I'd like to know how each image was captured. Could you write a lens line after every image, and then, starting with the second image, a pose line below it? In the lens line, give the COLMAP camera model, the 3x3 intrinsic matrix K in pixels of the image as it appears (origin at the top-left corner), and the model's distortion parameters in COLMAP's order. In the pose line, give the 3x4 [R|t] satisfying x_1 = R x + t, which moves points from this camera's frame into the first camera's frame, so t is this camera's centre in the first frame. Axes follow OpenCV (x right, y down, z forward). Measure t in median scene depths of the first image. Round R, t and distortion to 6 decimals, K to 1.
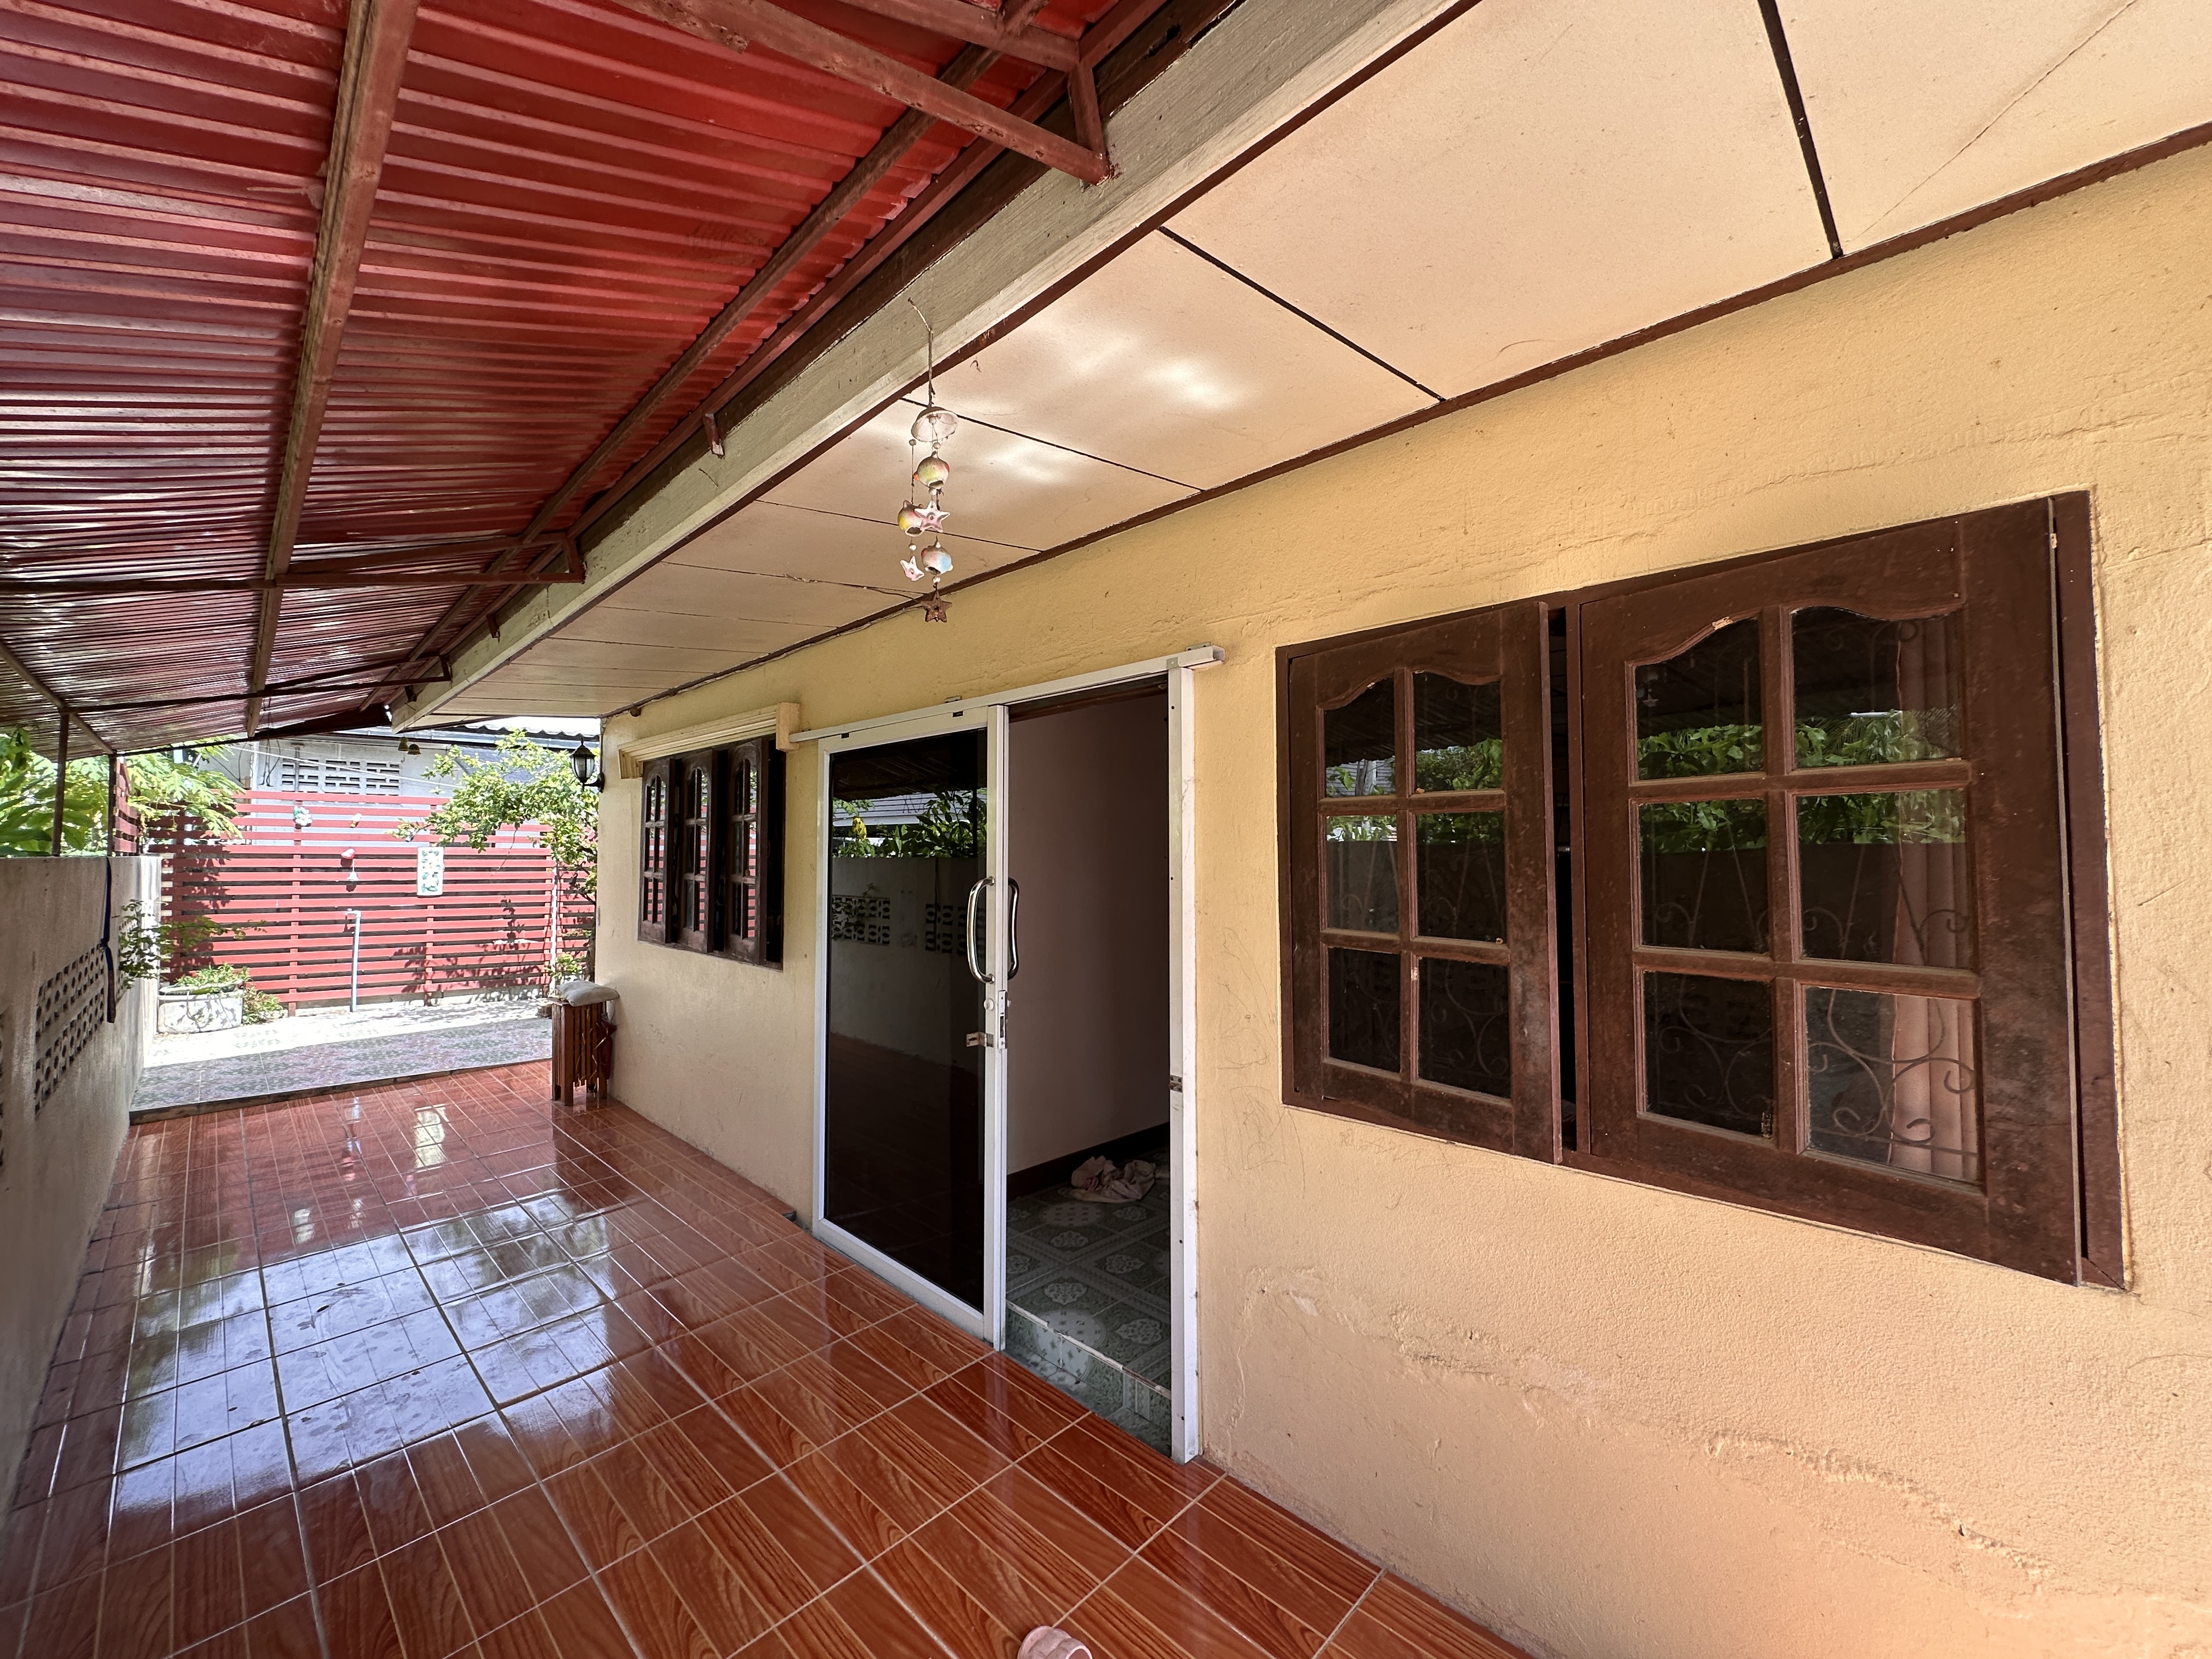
lens RADIAL K [[884.2, 0, 1099.1], [0, 884.2, 825.4], [0, 0, 1]] dist [-0.000761, 0.000586]
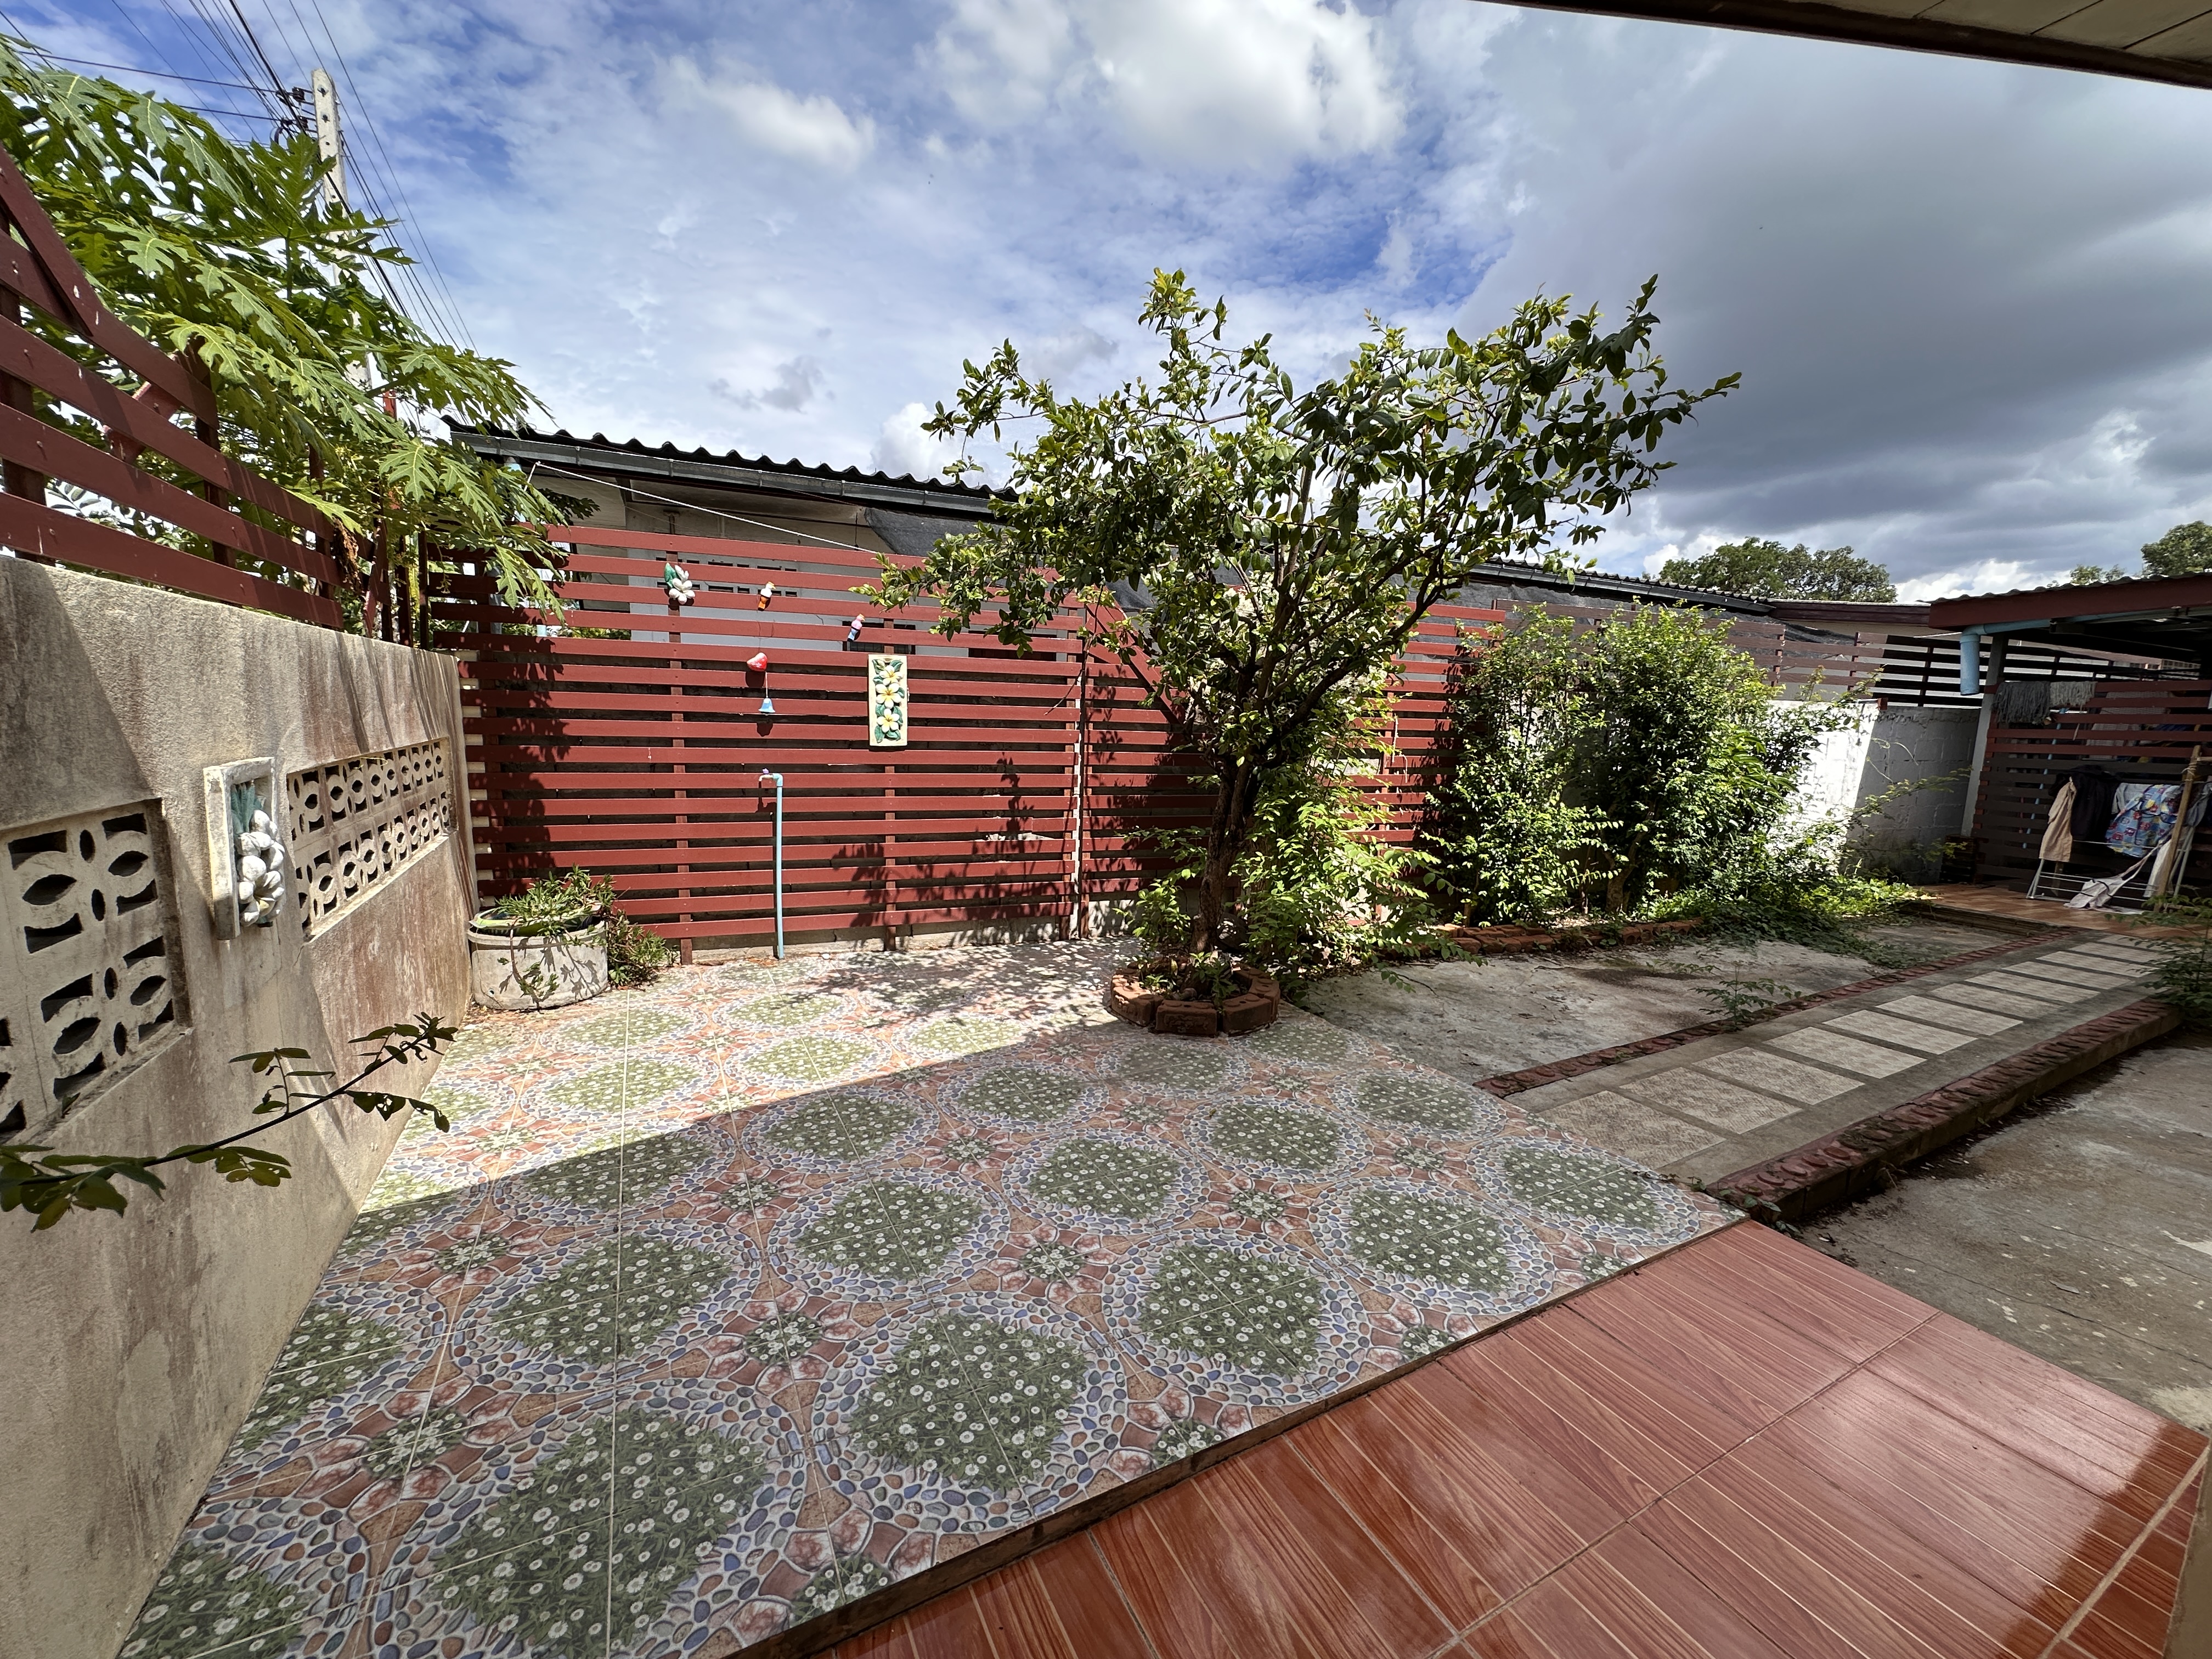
lens RADIAL K [[881.9, 0, 1102.3], [0, 881.9, 825.0], [0, 0, 1]] dist [0.001060, -0.005999]
pose [[0.956397, 0.058552, -0.286139, -0.500537], [-0.012341, 0.986925, 0.160705, 0.040750], [0.291808, -0.150166, 0.944615, 0.555120]]
